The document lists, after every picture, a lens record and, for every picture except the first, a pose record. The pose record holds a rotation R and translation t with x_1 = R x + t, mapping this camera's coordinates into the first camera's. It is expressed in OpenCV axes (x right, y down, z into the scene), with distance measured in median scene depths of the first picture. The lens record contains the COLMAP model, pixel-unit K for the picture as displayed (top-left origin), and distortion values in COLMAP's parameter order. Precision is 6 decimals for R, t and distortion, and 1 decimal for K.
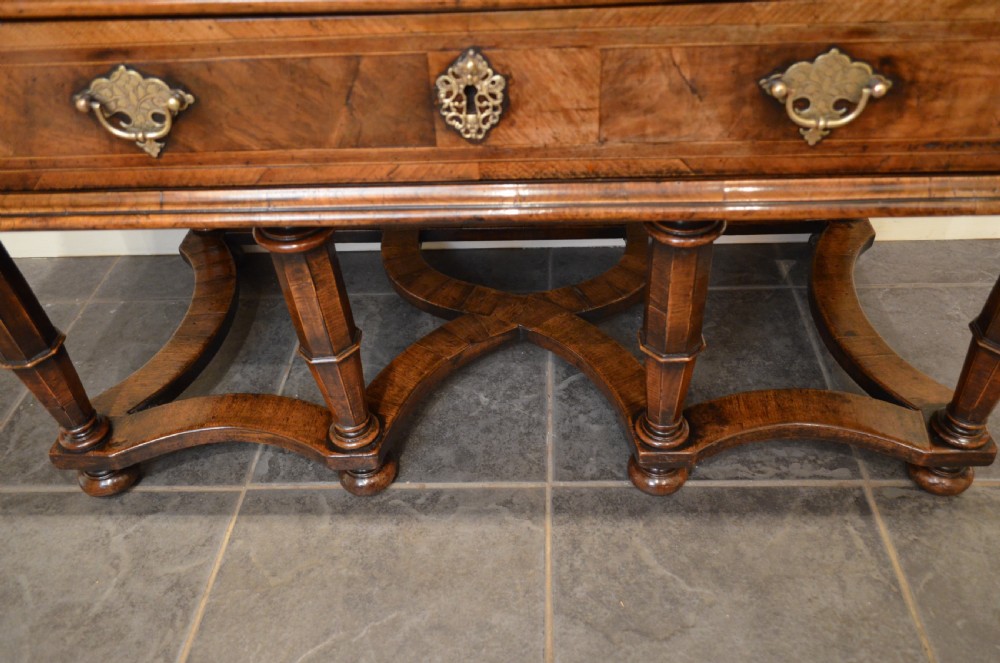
lens RADIAL K [[769.5, 0, 511.0], [0, 769.5, 340.3], [0, 0, 1]] dist [-0.016012, 0.007313]
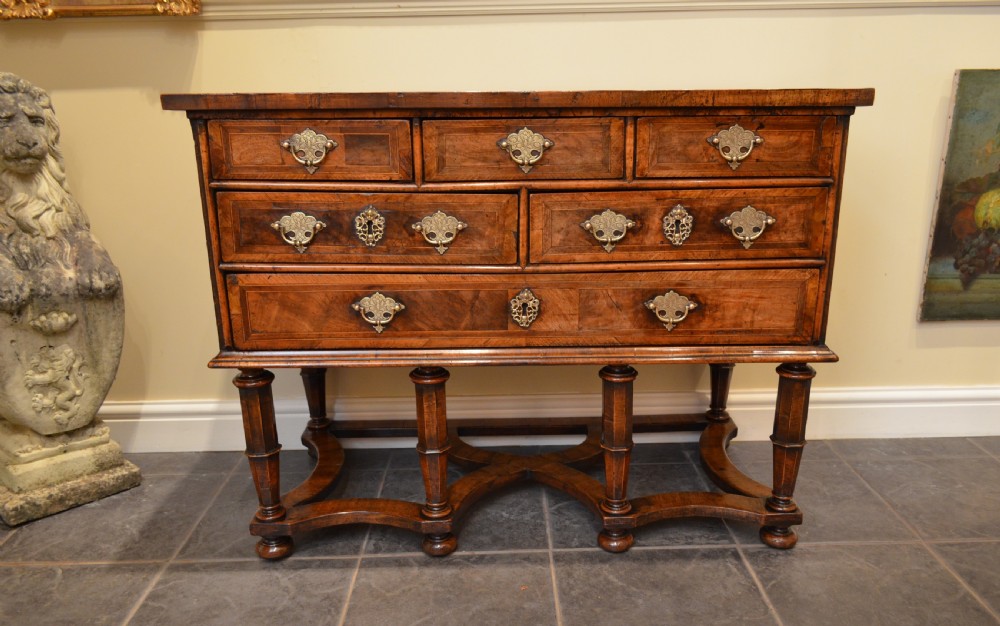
lens RADIAL K [[779.7, 0, 511.1], [0, 779.7, 340.2], [0, 0, 1]] dist [-0.009909, -0.000093]
pose [[0.997630, 0.018959, 0.066148, -0.161632], [0.010625, 0.907323, -0.420300, 0.504326], [-0.067986, 0.420007, 0.904971, -0.728094]]
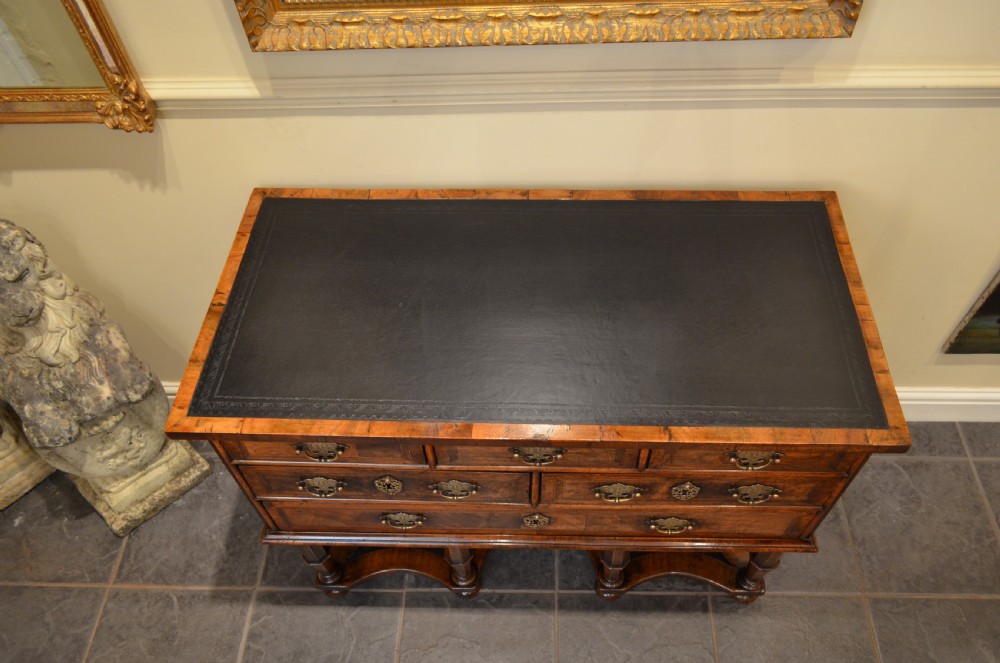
lens RADIAL K [[769.5, 0, 511.2], [0, 769.5, 340.8], [0, 0, 1]] dist [-0.016012, 0.007313]
pose [[0.999697, 0.005416, 0.024014, -0.129577], [-0.010143, 0.979468, 0.201345, -0.923803], [-0.022430, -0.201527, 0.979226, -0.910198]]
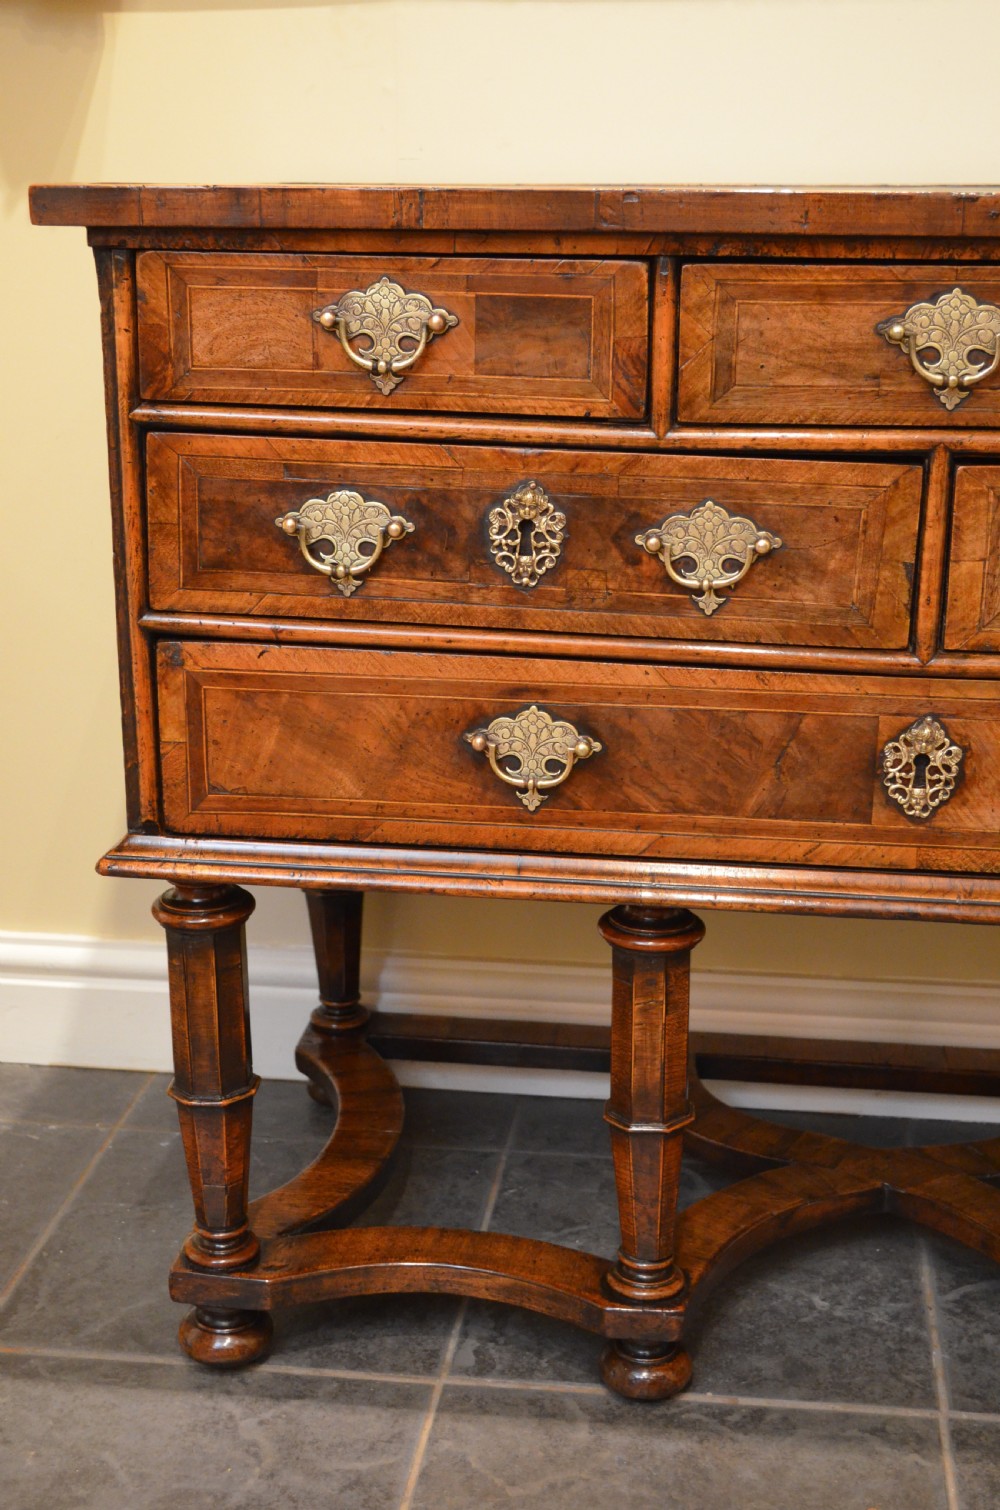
lens RADIAL K [[2034.4, 0, 489.6], [0, 2034.4, 779.8], [0, 0, 1]] dist [-0.013440, 0.000000]
pose [[0.993779, 0.076081, -0.081338, -0.228274], [-0.103206, 0.903597, -0.415765, 0.463592], [0.041865, 0.421573, 0.905827, -0.730236]]
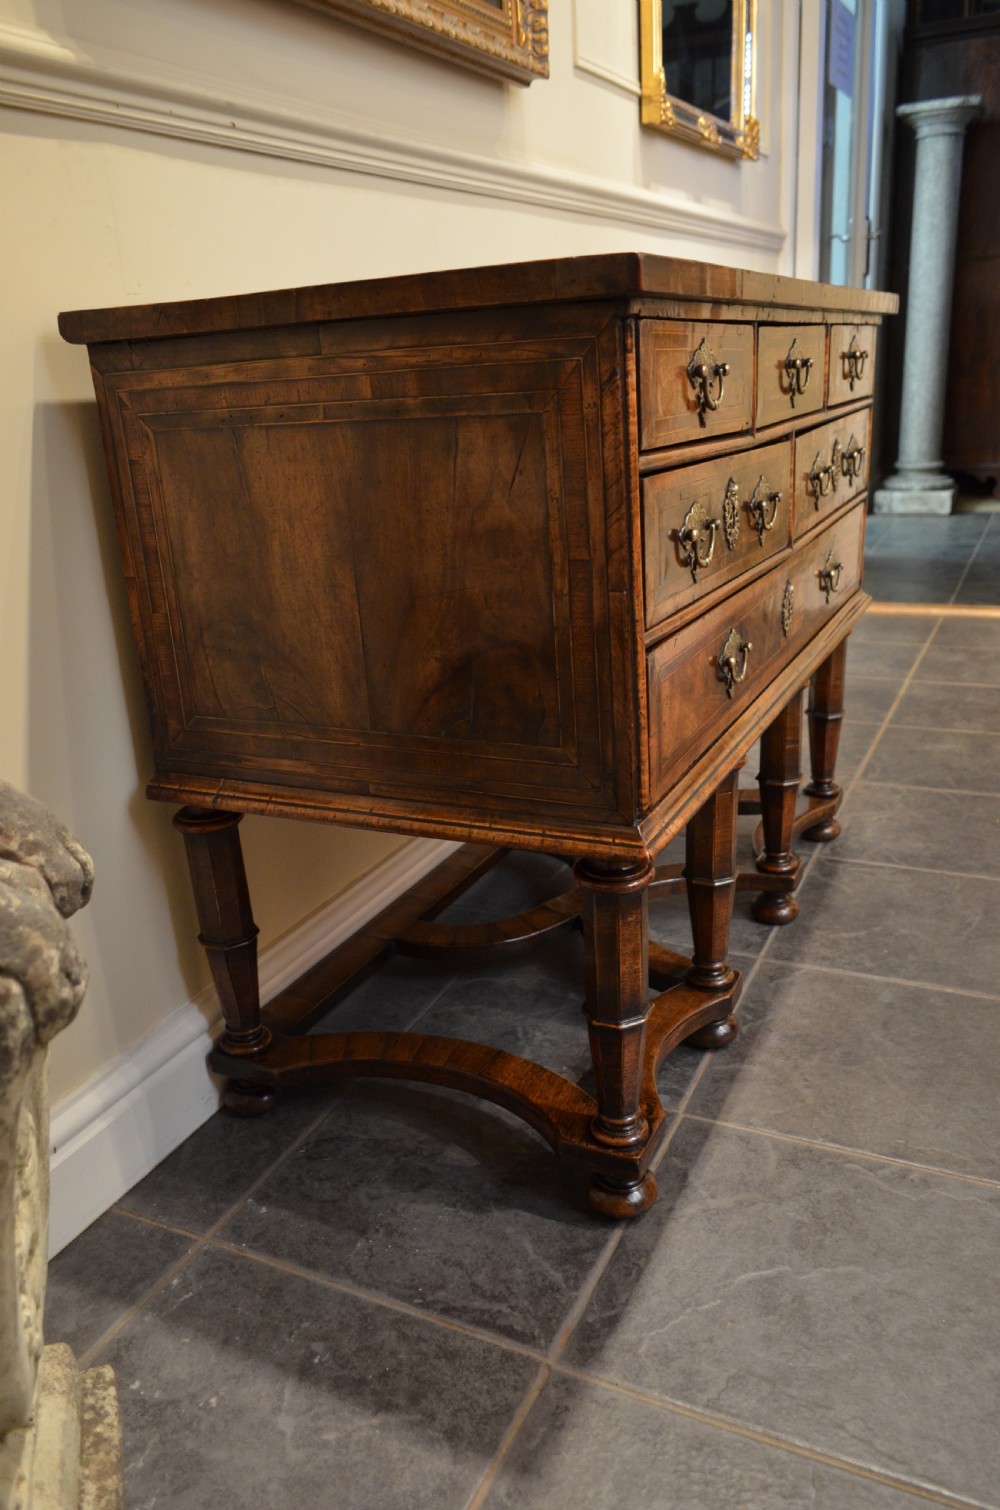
lens RADIAL K [[1154.8, 0, 490.2], [0, 1154.8, 777.4], [0, 0, 1]] dist [-0.016560, 0.009486]
pose [[0.412504, -0.285155, 0.865175, -1.631574], [0.634445, 0.771462, -0.048227, -0.209006], [-0.653697, 0.568800, 0.499146, 0.255148]]
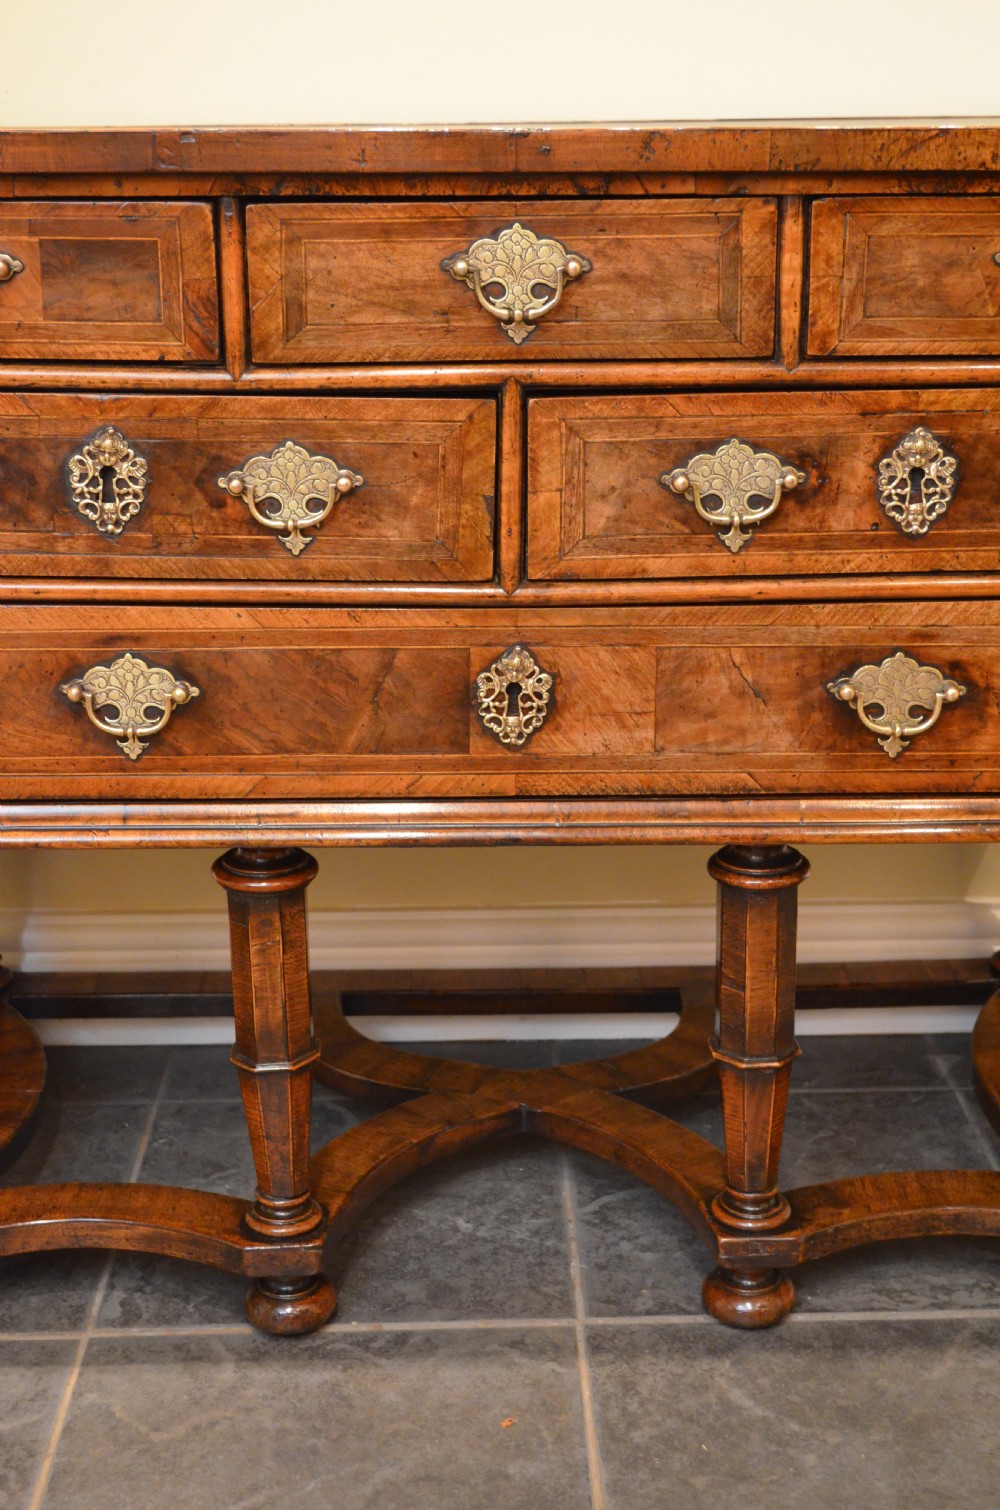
lens RADIAL K [[2034.4, 0, 489.1], [0, 2034.4, 779.3], [0, 0, 1]] dist [-0.013440, 0.000000]
pose [[0.997768, 0.022206, 0.062980, -0.147887], [0.004810, 0.916745, -0.399445, 0.469295], [-0.066607, 0.398856, 0.914591, -0.738937]]
